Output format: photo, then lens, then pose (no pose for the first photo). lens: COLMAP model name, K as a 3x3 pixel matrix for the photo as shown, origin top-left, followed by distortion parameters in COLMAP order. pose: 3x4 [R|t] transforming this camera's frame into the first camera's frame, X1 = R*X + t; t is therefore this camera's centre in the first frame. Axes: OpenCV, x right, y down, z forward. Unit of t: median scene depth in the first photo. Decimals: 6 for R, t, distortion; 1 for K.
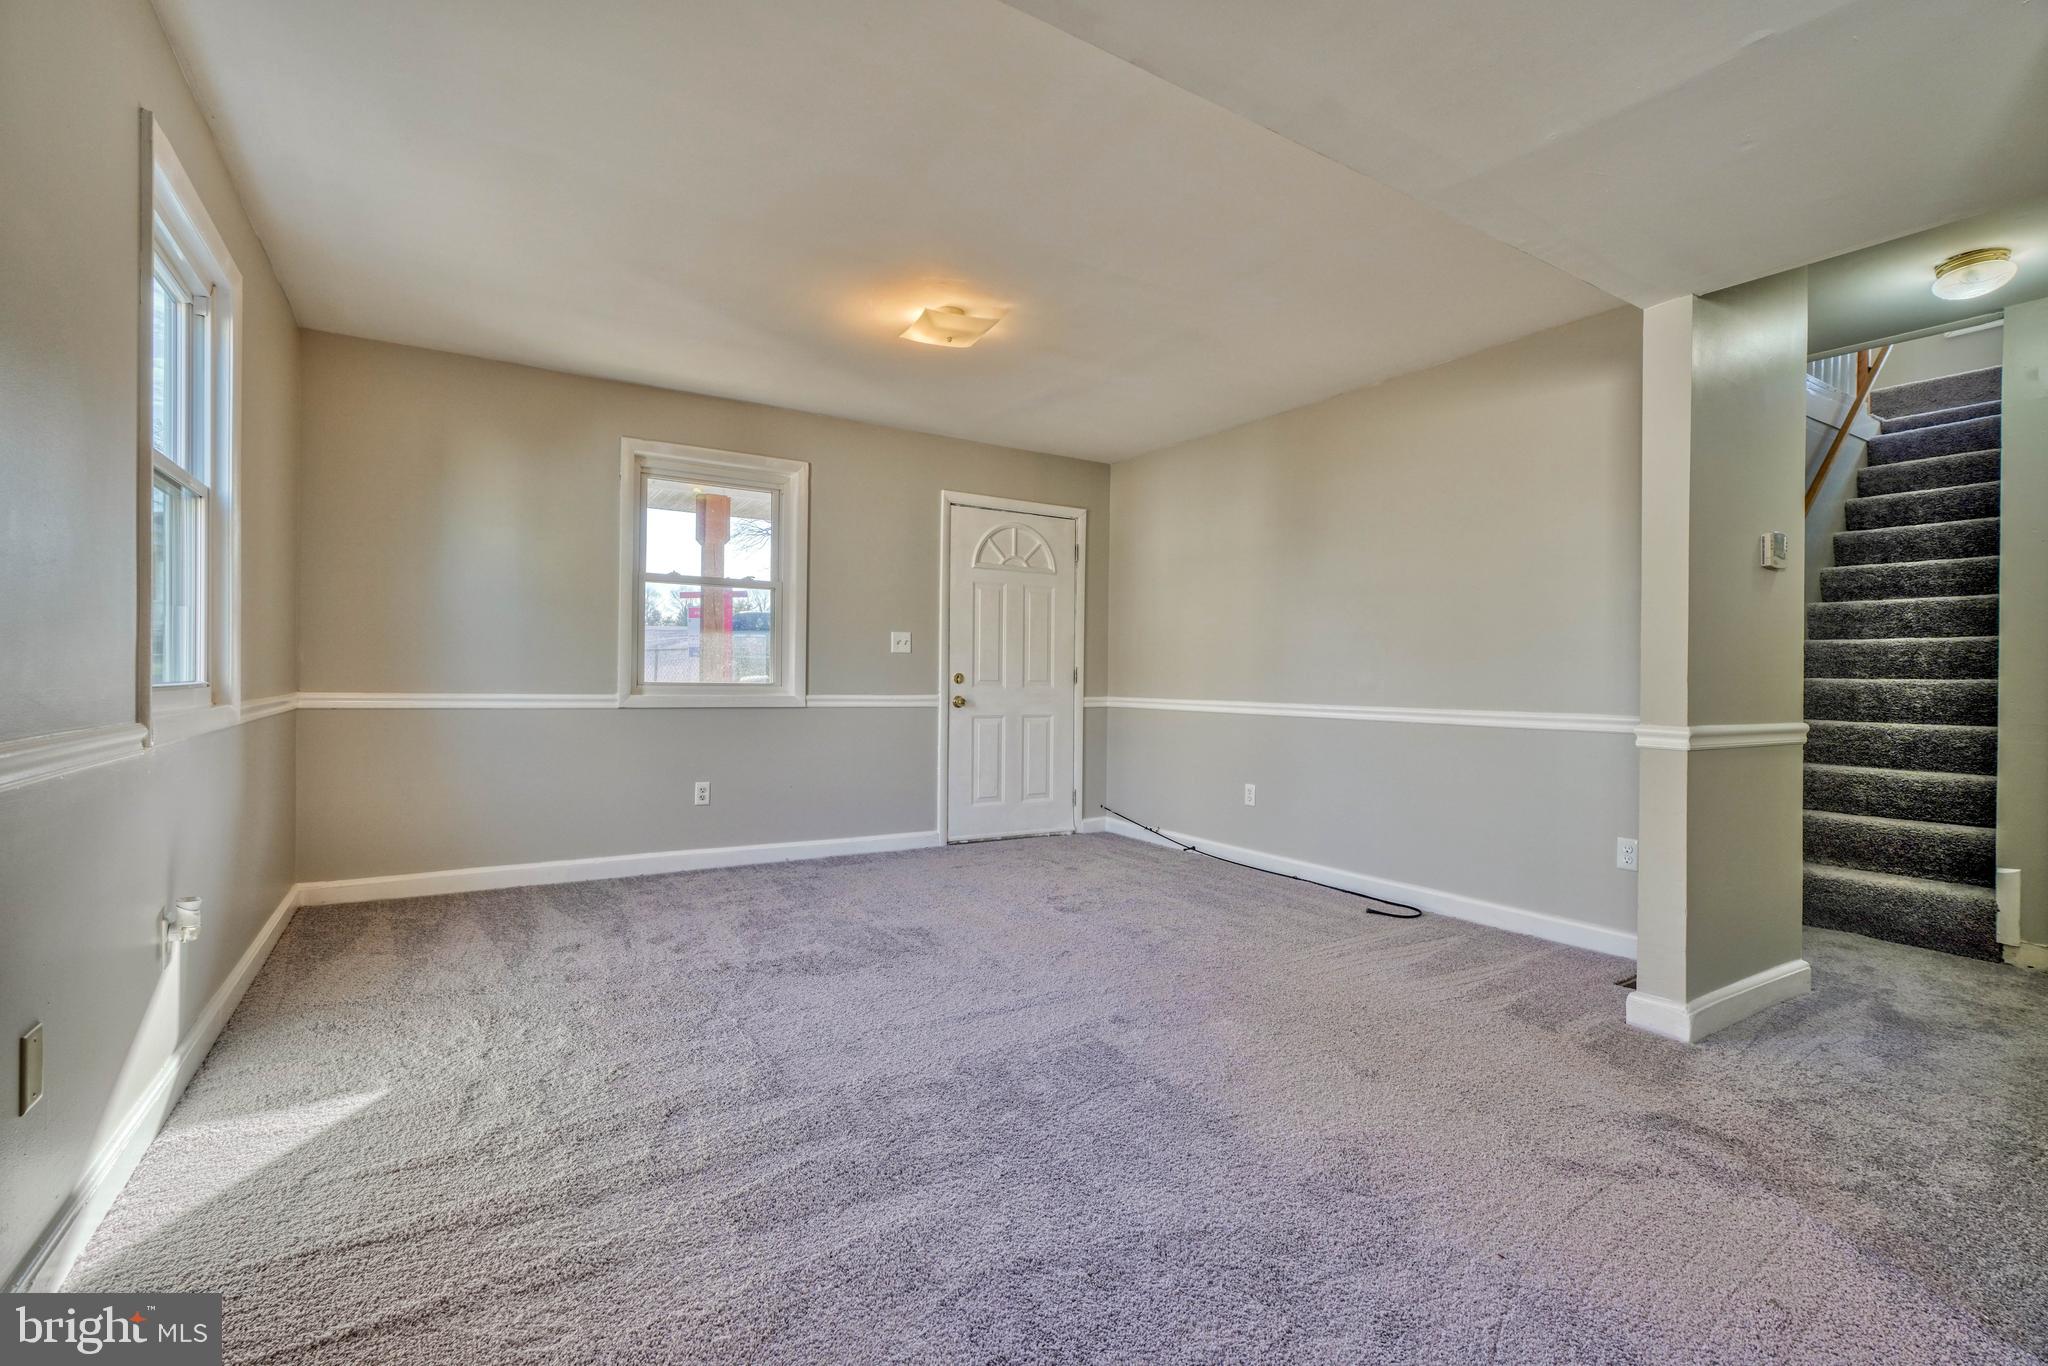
lens RADIAL K [[913.9, 0, 1024.1], [0, 913.9, 681.3], [0, 0, 1]] dist [-0.009813, 0.005387]
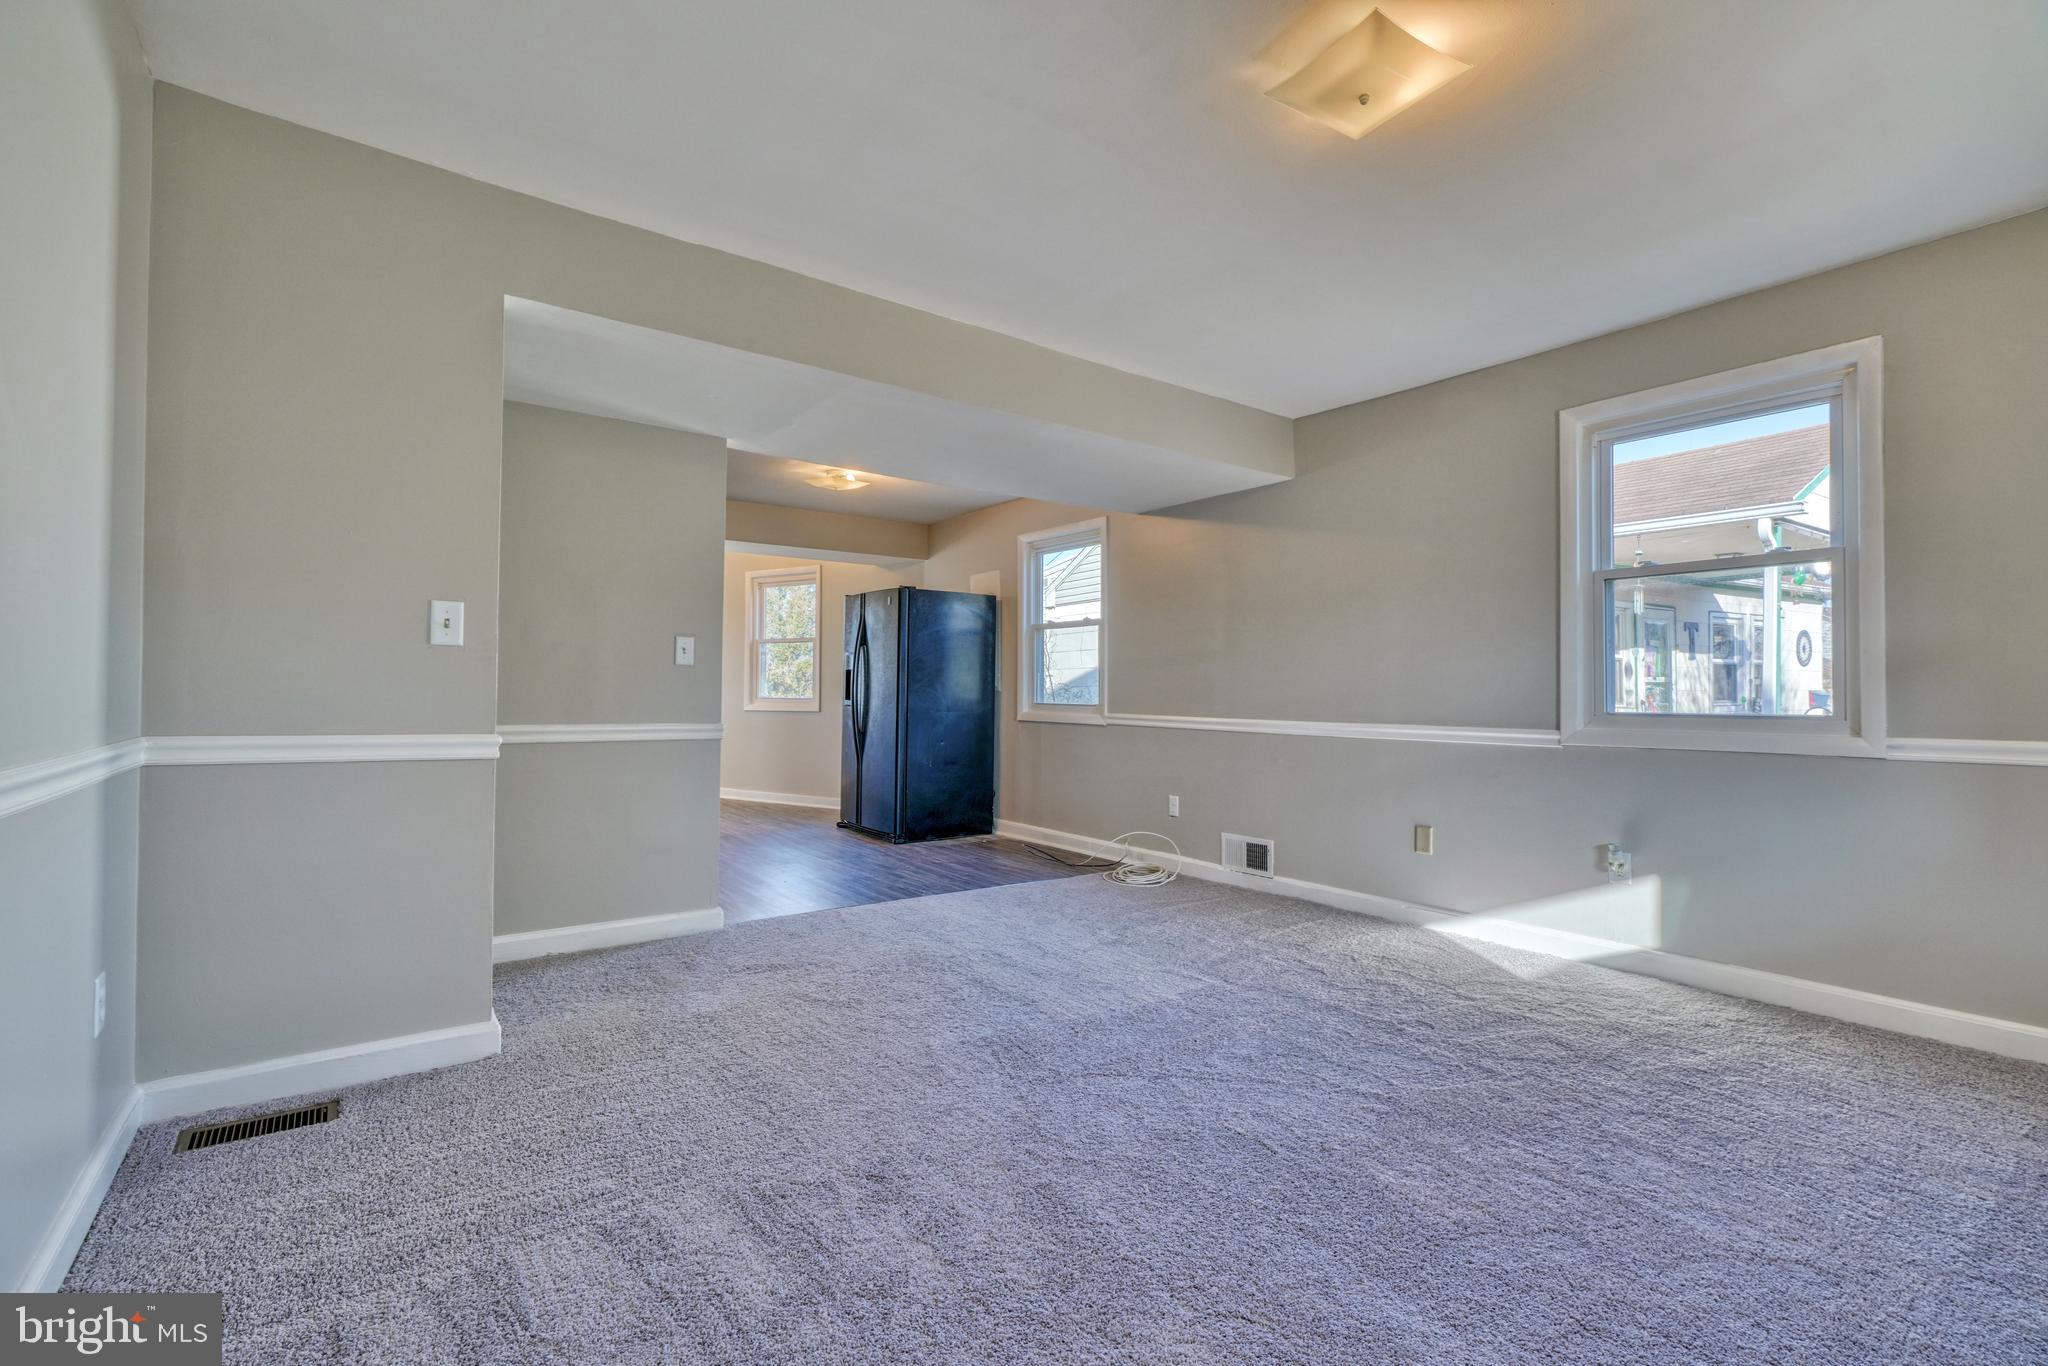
lens RADIAL K [[913.9, 0, 1013.3], [0, 913.9, 675.1], [0, 0, 1]] dist [-0.009813, 0.005387]
pose [[-0.997664, -0.022512, -0.064499, 0.122788], [-0.021093, 0.999522, -0.022609, -0.000827], [0.064977, -0.021196, -0.997662, 1.206414]]
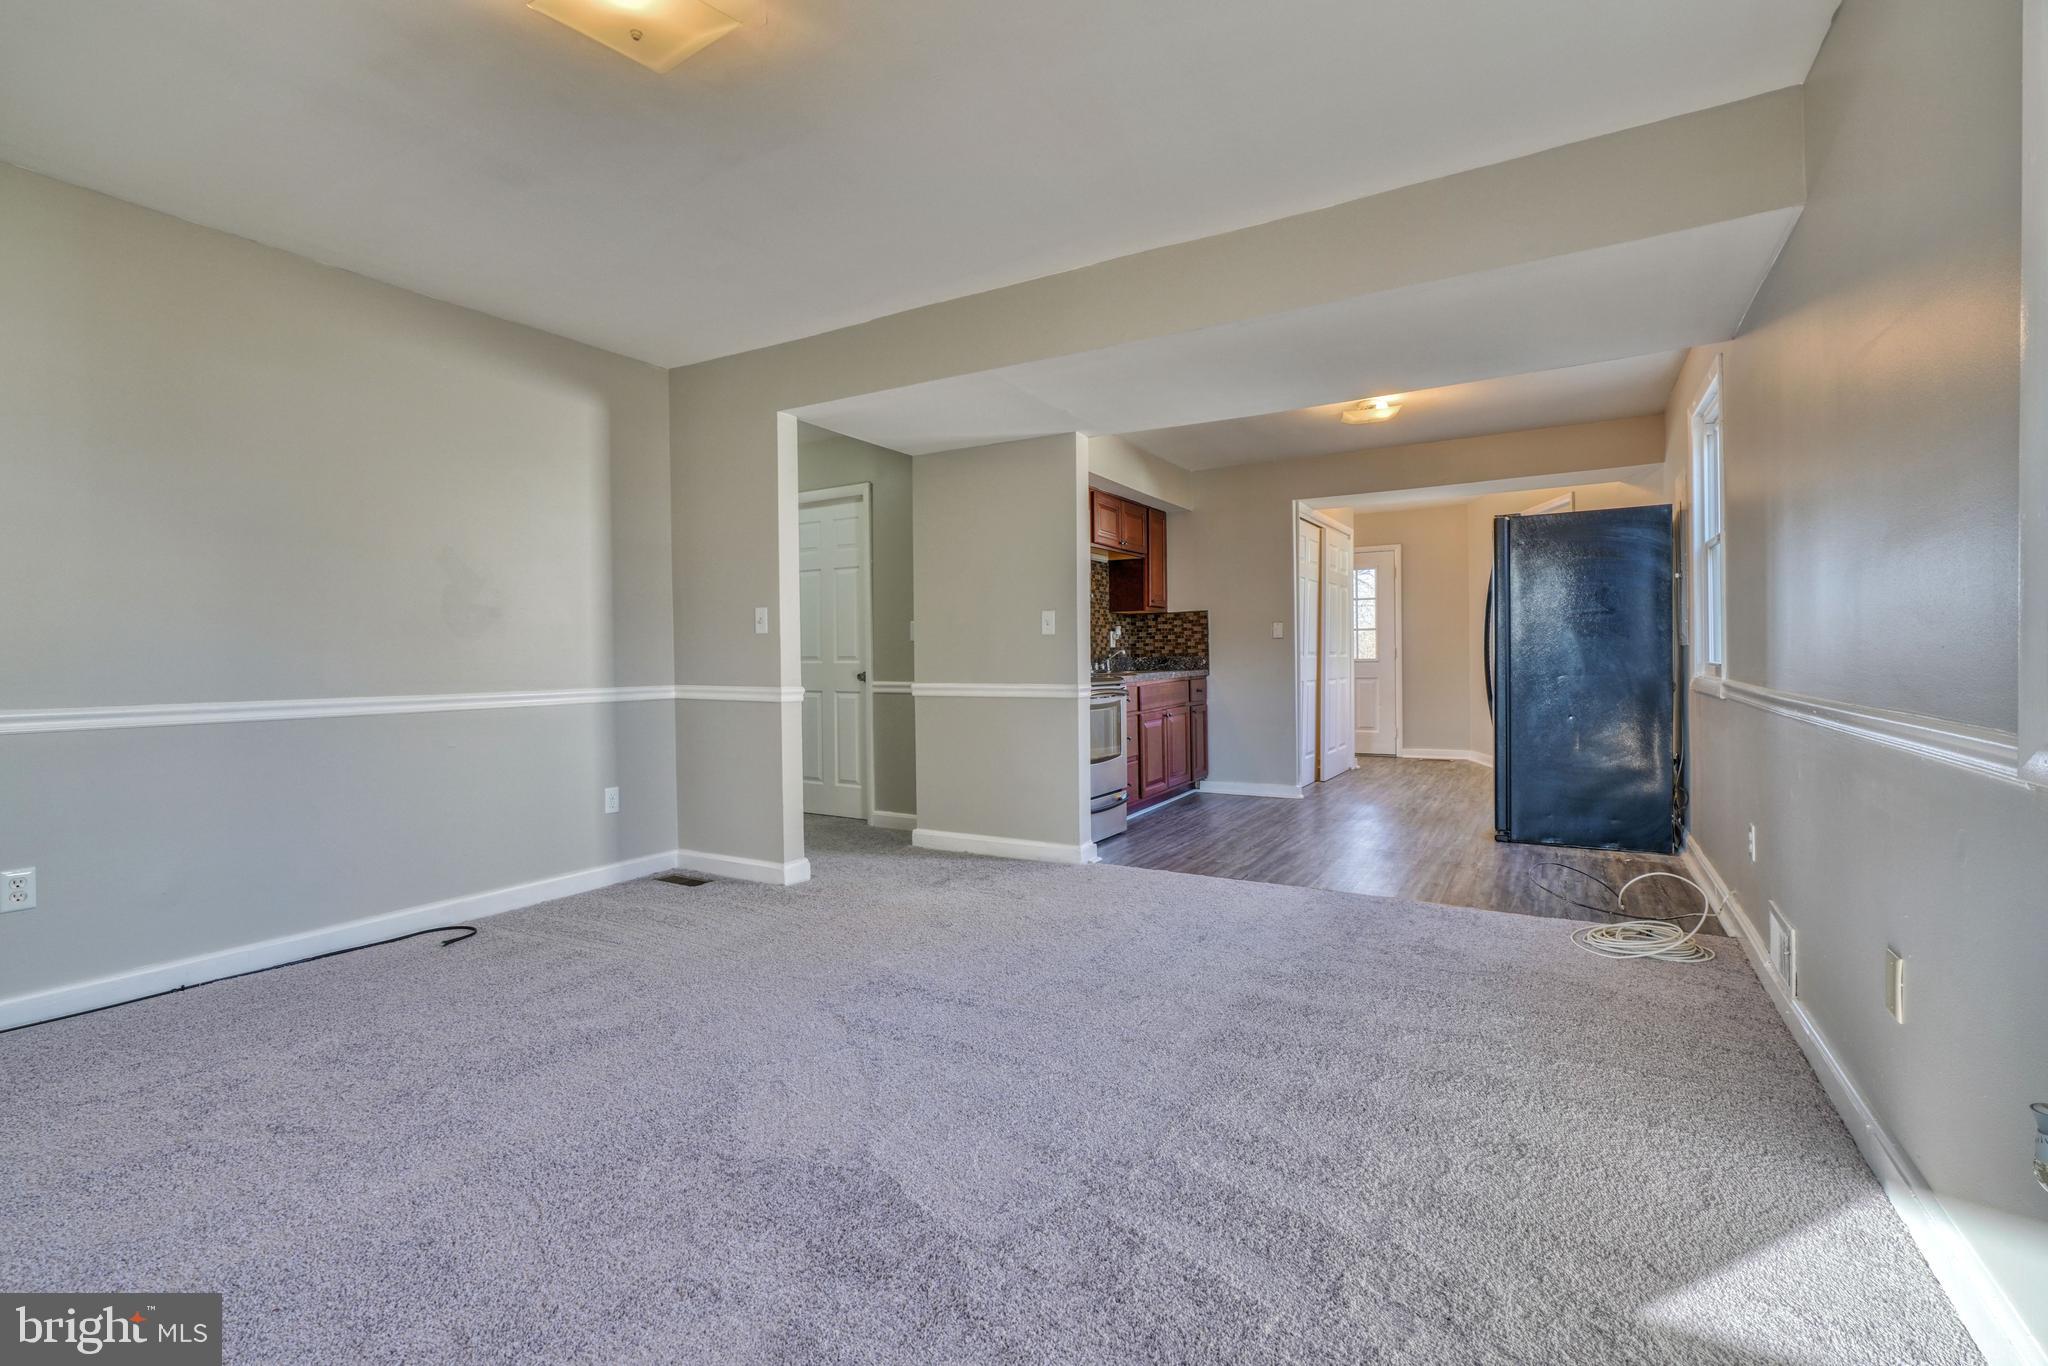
lens RADIAL K [[913.9, 0, 1022.1], [0, 913.9, 666.8], [0, 0, 1]] dist [-0.009813, 0.005387]
pose [[-0.456350, -0.018004, 0.889618, -0.525197], [0.005707, 0.999715, 0.023159, -0.011833], [-0.889782, 0.015646, -0.456117, 0.819809]]
